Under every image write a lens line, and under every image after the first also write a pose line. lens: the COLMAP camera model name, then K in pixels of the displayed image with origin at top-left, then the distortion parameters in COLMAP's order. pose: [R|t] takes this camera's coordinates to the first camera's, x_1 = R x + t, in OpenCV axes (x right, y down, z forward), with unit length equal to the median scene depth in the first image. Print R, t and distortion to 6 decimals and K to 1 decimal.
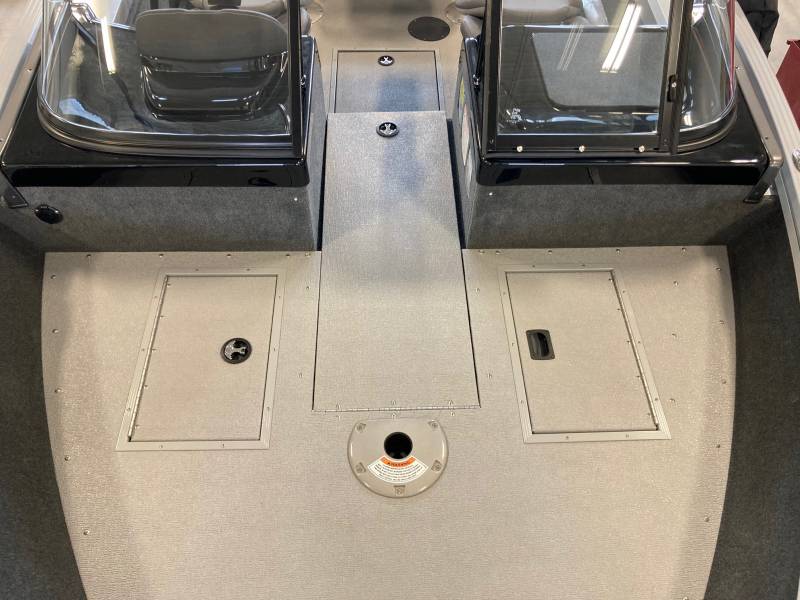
lens RADIAL K [[635.8, 0, 400.0], [0, 635.8, 300.0], [0, 0, 1]] dist [0.038502, -0.007296]
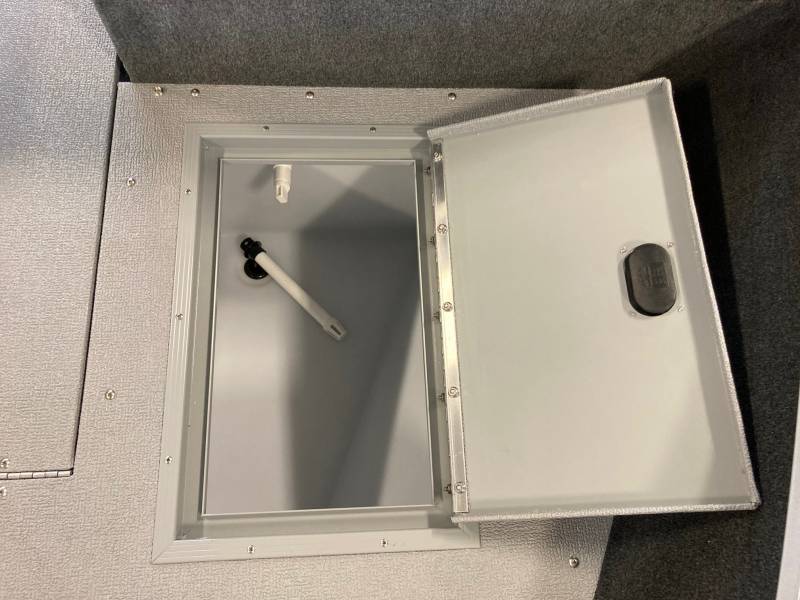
lens RADIAL K [[646.7, 0, 400.0], [0, 646.7, 300.0], [0, 0, 1]] dist [0.038238, -0.040439]
pose [[0.998424, 0.010680, 0.055087, 0.314551], [-0.026831, 0.953083, 0.301518, -0.087611], [-0.049282, -0.302521, 0.951868, 0.564339]]
